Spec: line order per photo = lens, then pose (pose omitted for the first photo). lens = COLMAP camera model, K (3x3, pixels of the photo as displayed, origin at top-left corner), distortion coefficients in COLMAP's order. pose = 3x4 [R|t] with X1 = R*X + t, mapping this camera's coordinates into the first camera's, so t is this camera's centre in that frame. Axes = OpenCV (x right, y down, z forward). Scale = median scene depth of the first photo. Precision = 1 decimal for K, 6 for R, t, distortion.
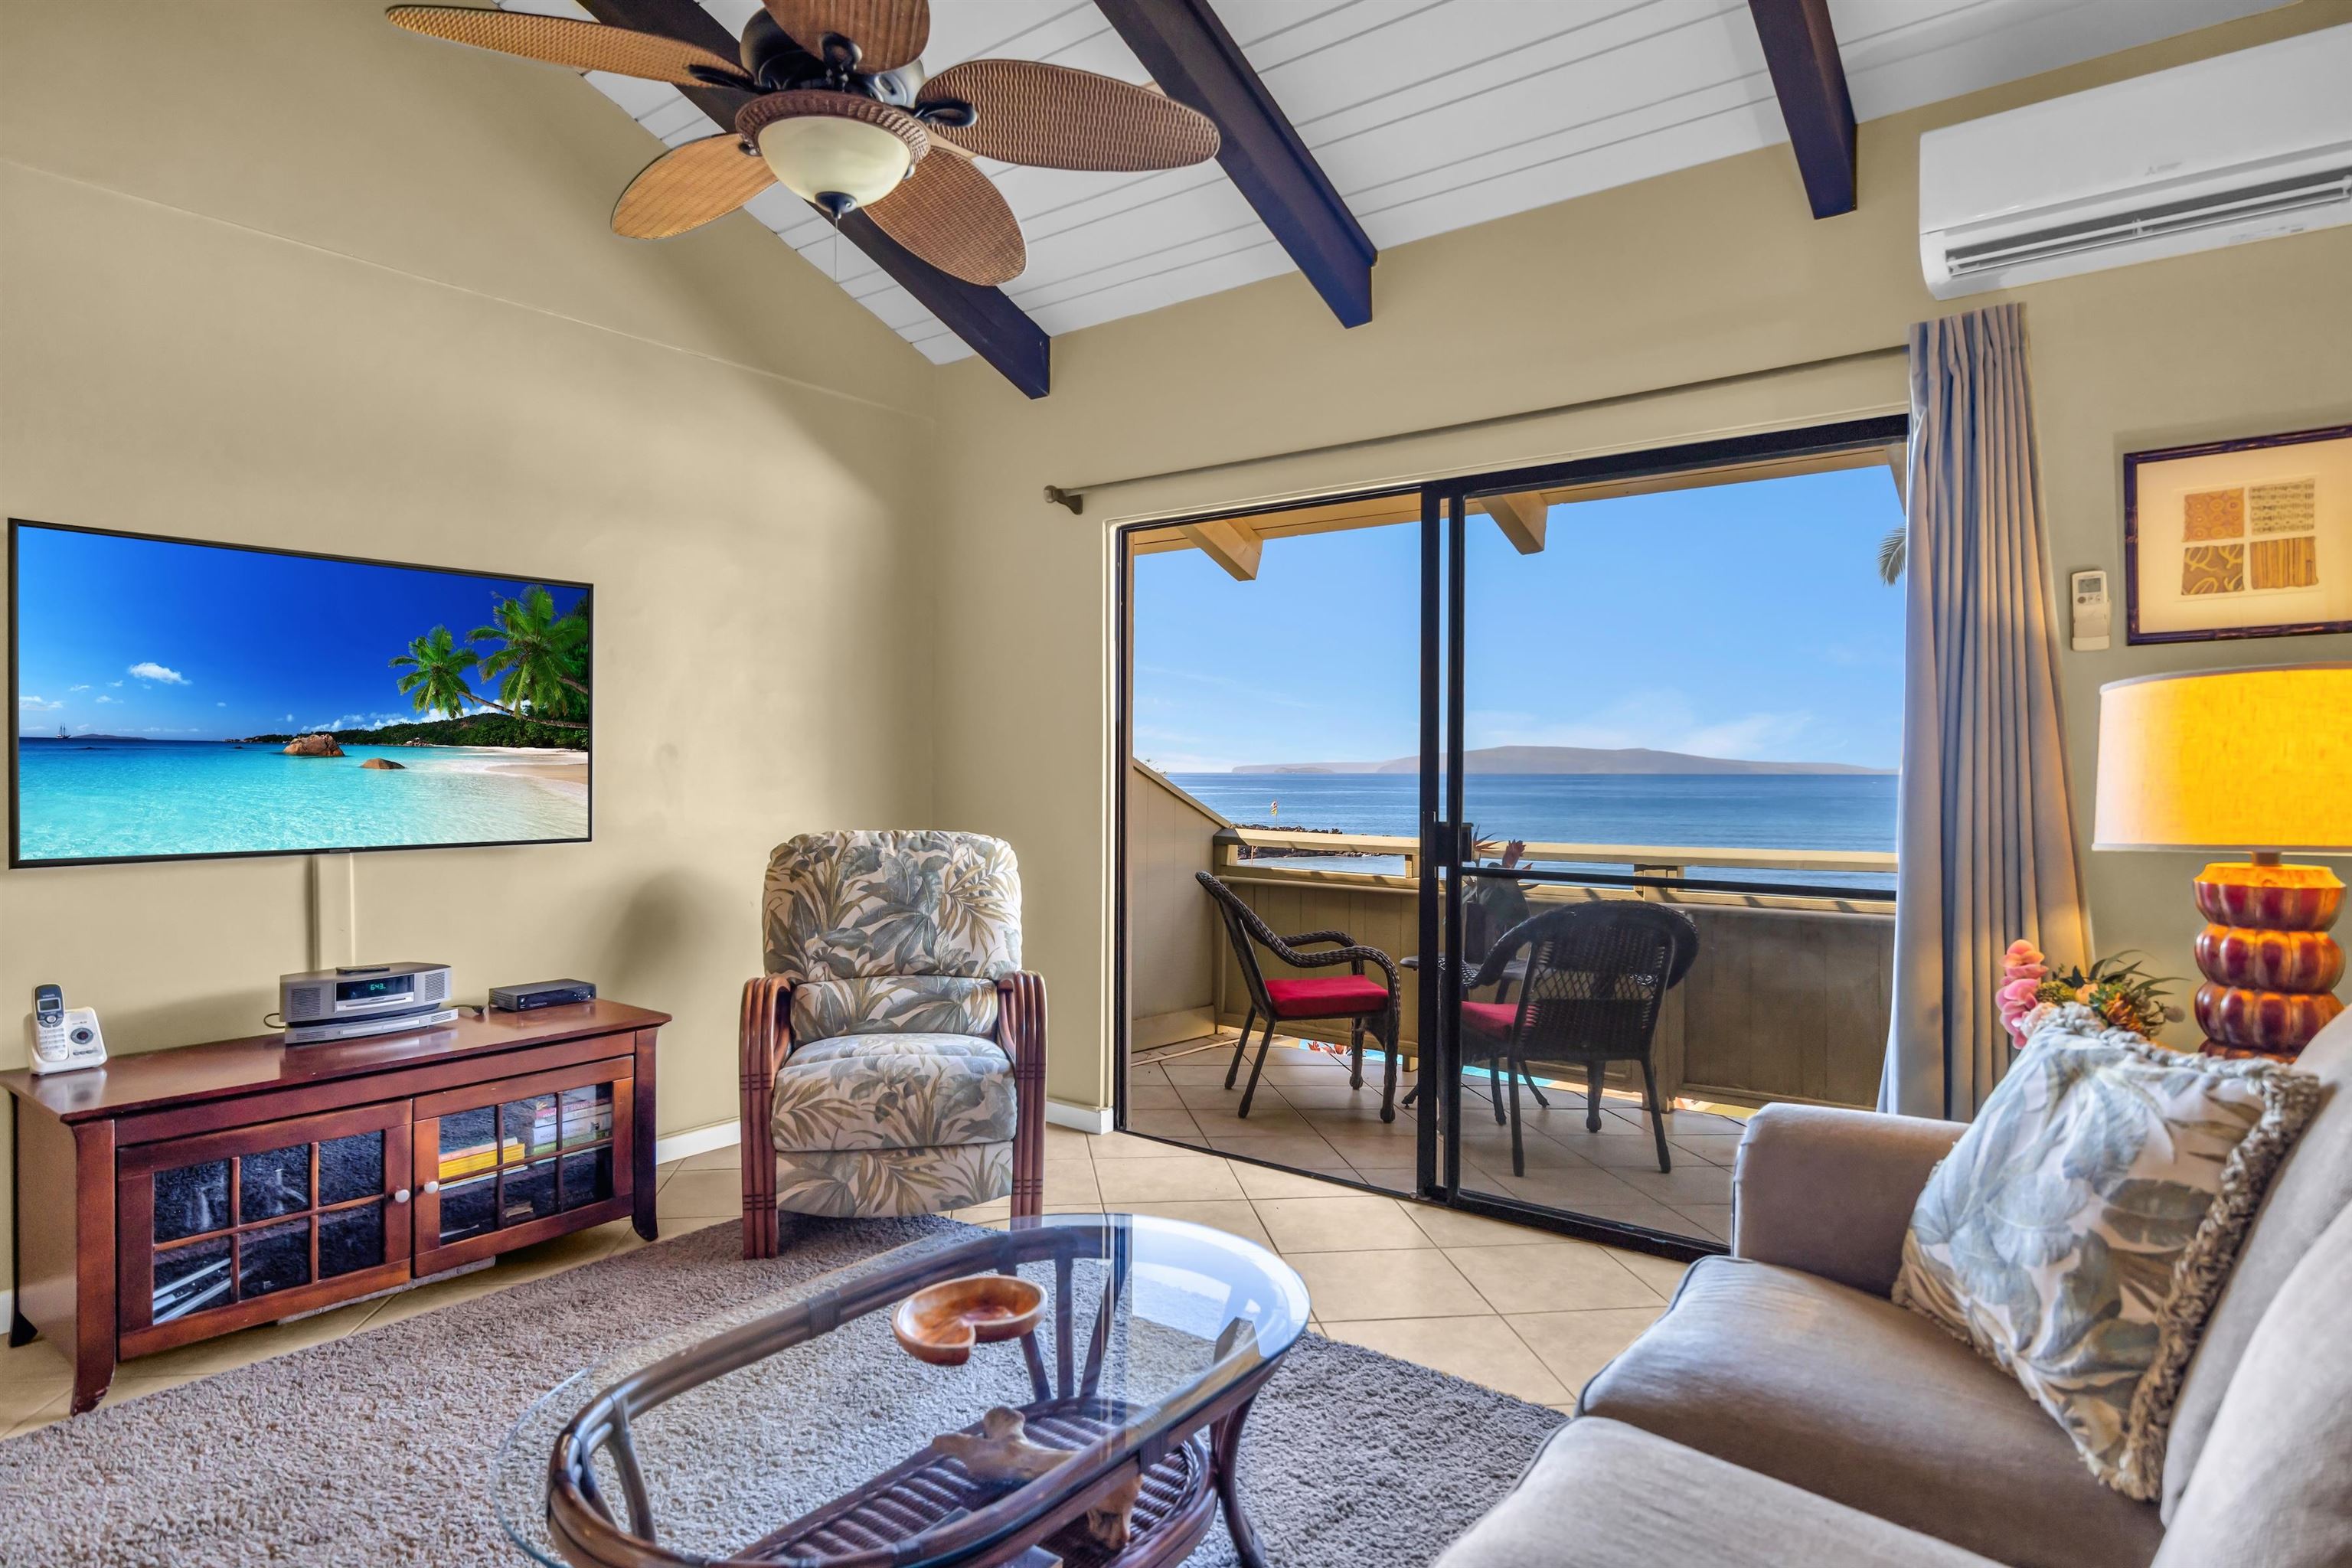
lens RADIAL K [[1320.7, 0, 1166.8], [0, 1320.7, 778.4], [0, 0, 1]] dist [-0.005625, -0.001531]
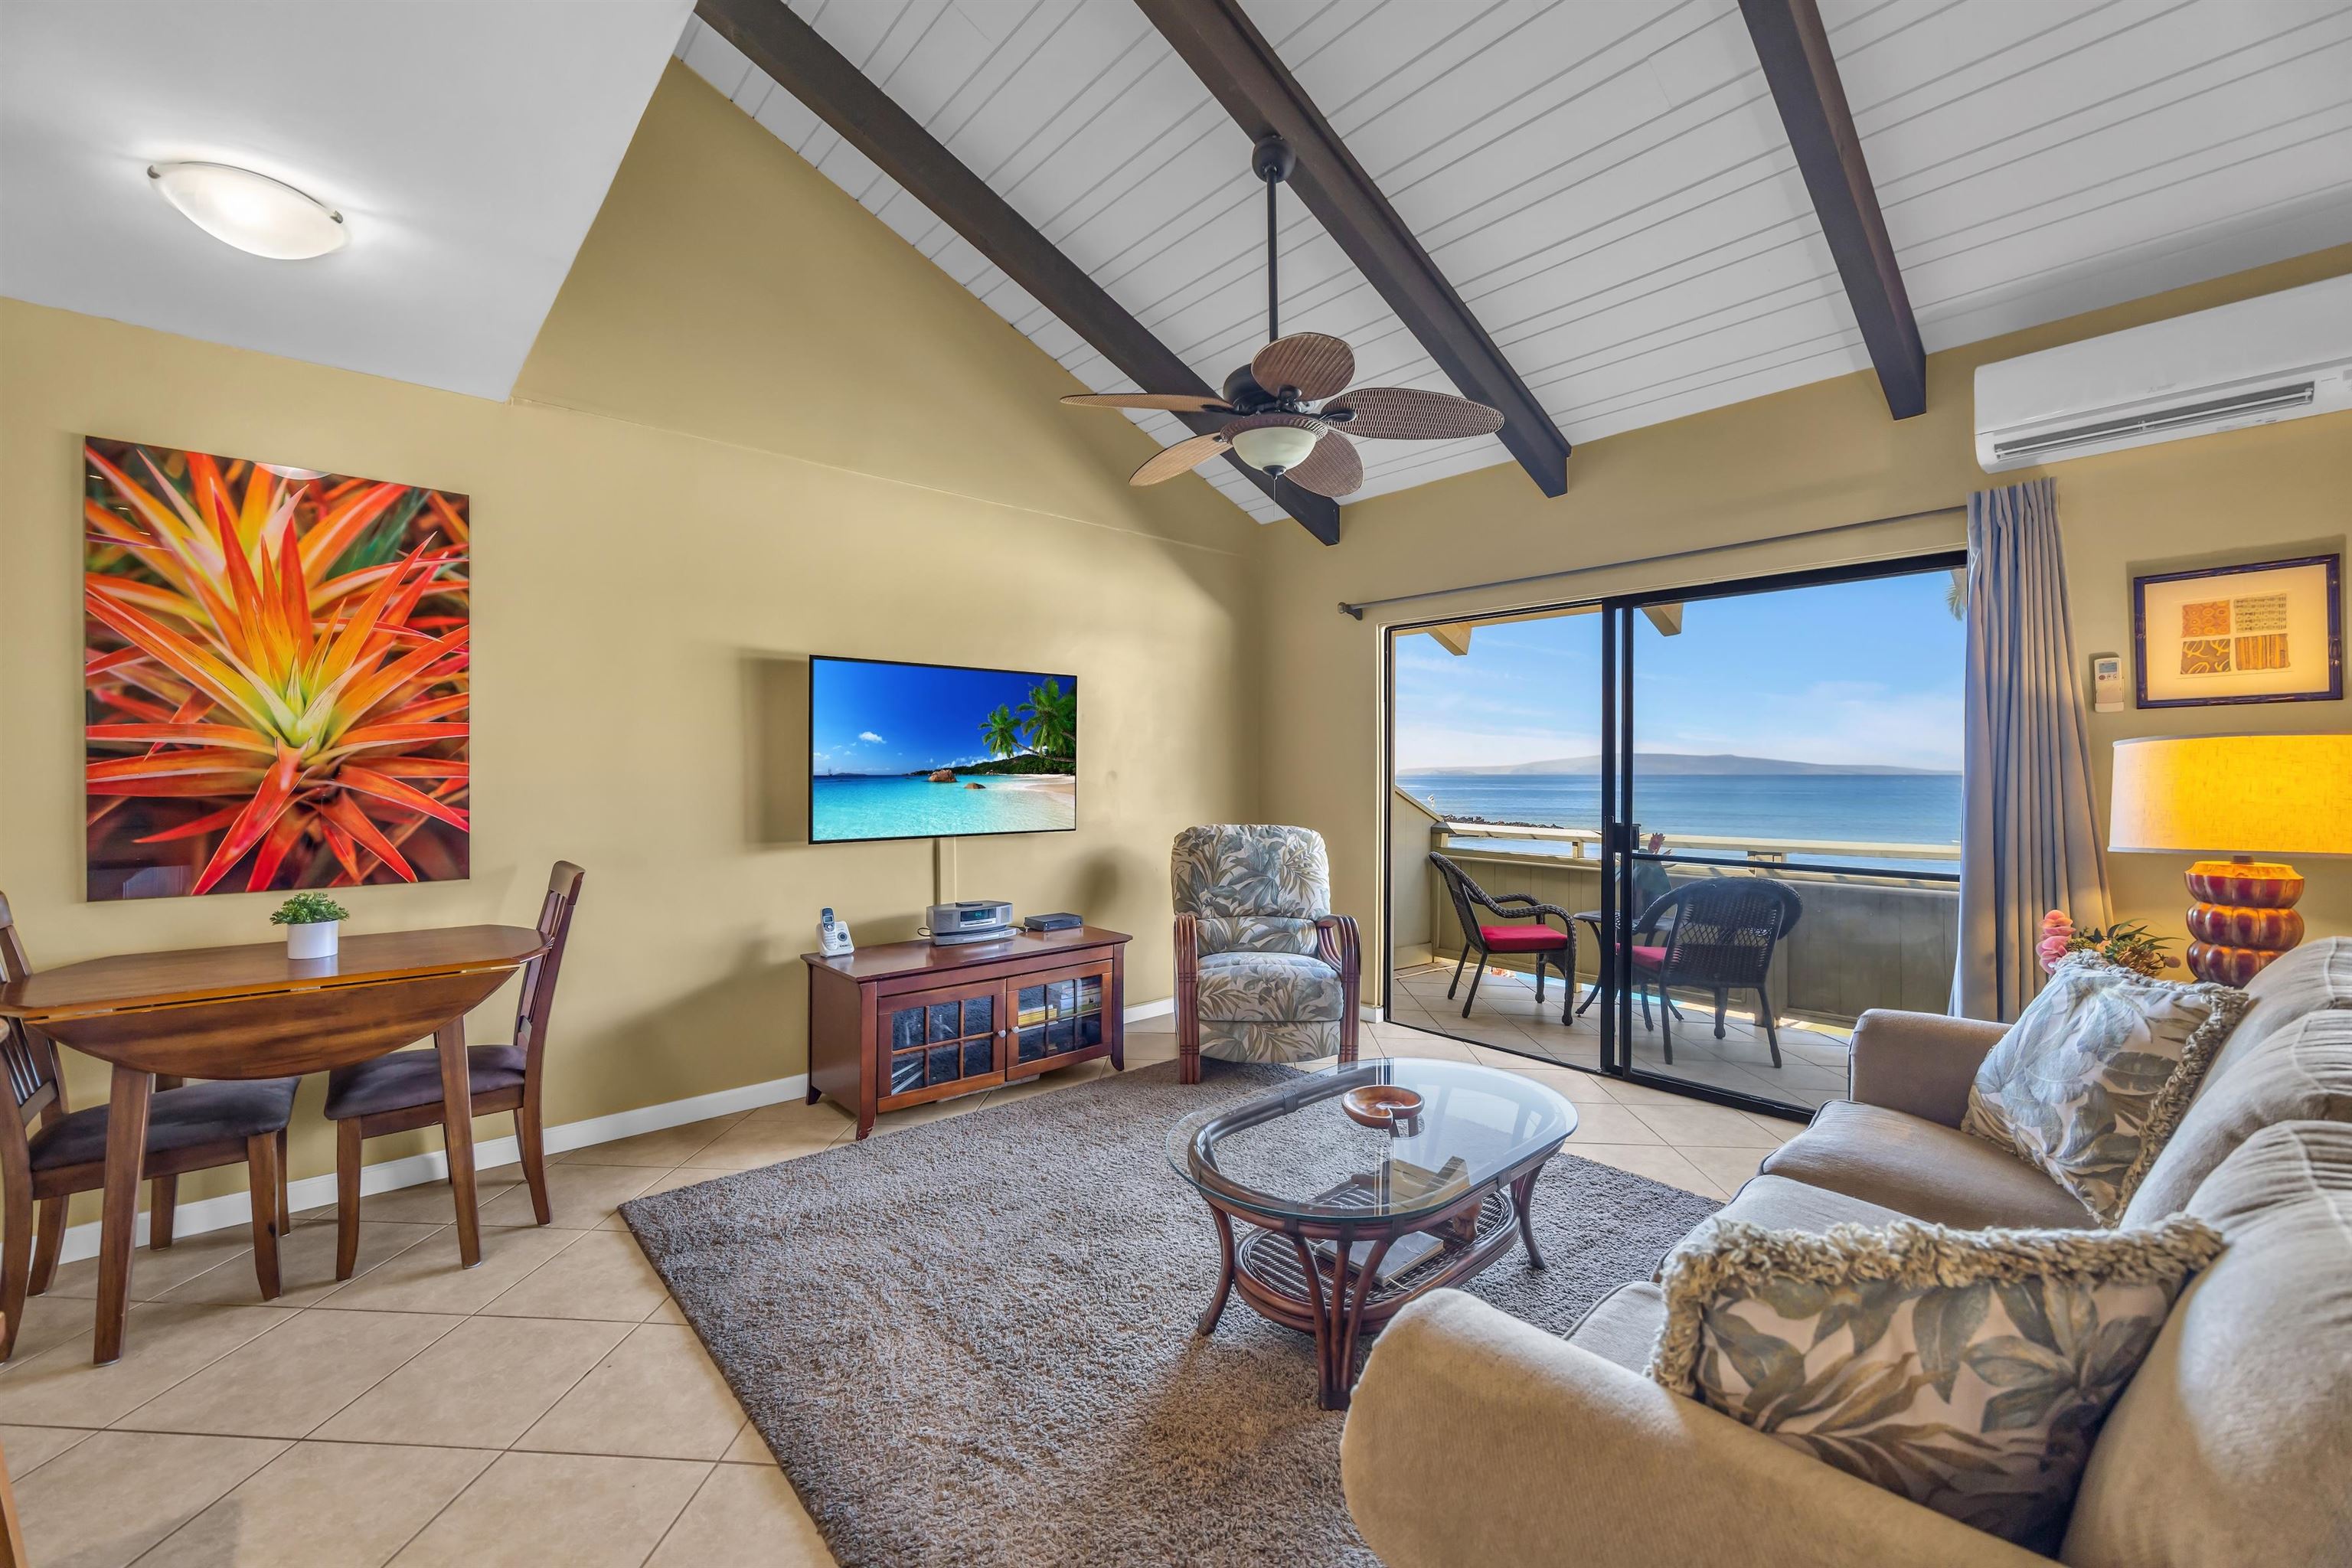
lens RADIAL K [[948.1, 0, 1182.4], [0, 948.1, 770.1], [0, 0, 1]] dist [-0.005379, -0.000123]
pose [[0.983977, -0.001228, -0.178293, -0.108148], [-0.000519, 0.999952, -0.009754, -0.020214], [0.178296, 0.009690, 0.983929, -0.186178]]
